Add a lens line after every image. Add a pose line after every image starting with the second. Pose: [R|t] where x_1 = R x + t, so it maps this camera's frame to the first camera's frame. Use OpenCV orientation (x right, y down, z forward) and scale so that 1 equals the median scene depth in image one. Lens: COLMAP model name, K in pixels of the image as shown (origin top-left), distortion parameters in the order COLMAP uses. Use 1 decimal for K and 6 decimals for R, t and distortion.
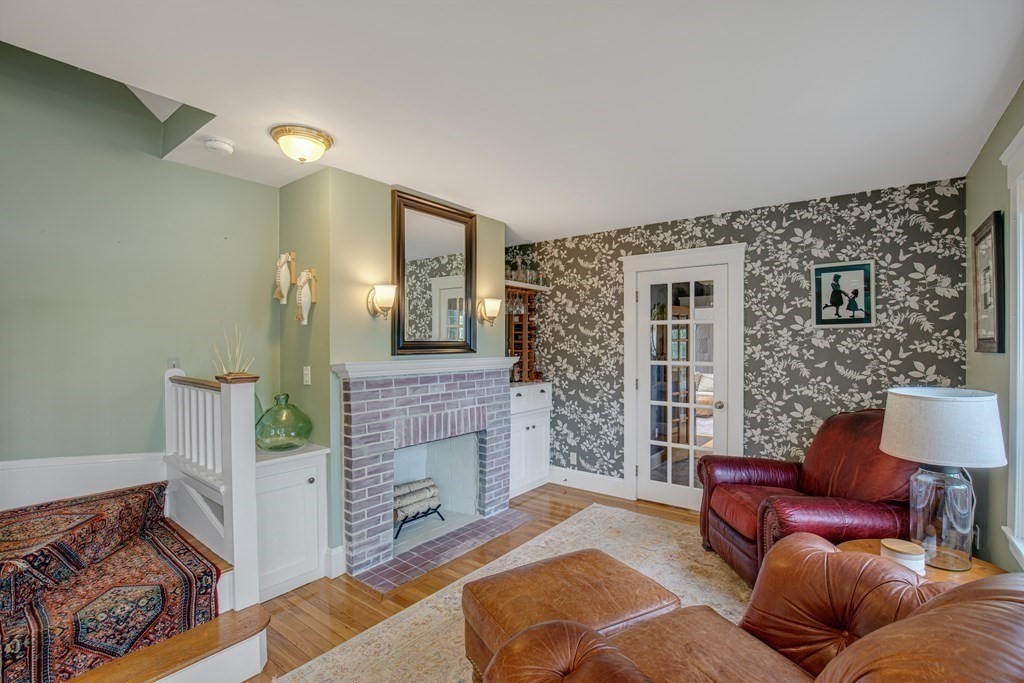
lens RADIAL K [[466.2, 0, 519.0], [0, 466.2, 349.0], [0, 0, 1]] dist [-0.002343, 0.000822]
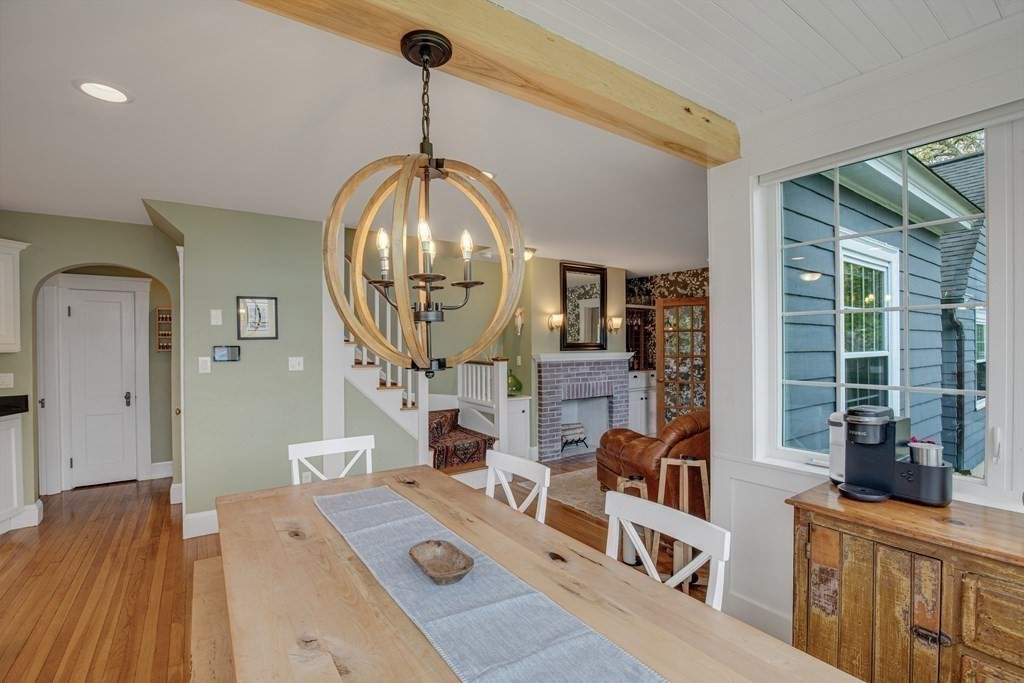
lens RADIAL K [[466.2, 0, 516.3], [0, 466.2, 343.8], [0, 0, 1]] dist [-0.002343, 0.000822]
pose [[0.952539, -0.003723, -0.304395, 0.114842], [0.000244, 0.999934, -0.011466, 0.006414], [0.304417, 0.010848, 0.952477, -0.741920]]
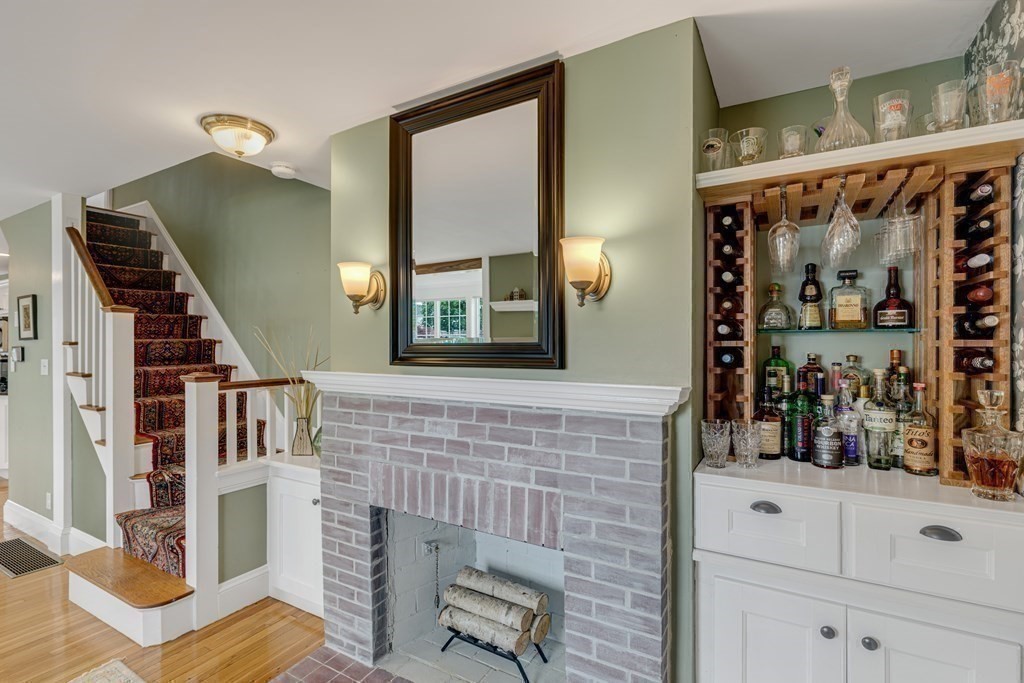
lens RADIAL K [[466.2, 0, 512.8], [0, 466.2, 342.8], [0, 0, 1]] dist [-0.002343, 0.000822]
pose [[0.138470, 0.001470, -0.990366, 0.362322], [-0.014166, 0.999900, -0.000496, -0.017082], [0.990265, 0.014098, 0.138477, 0.943942]]
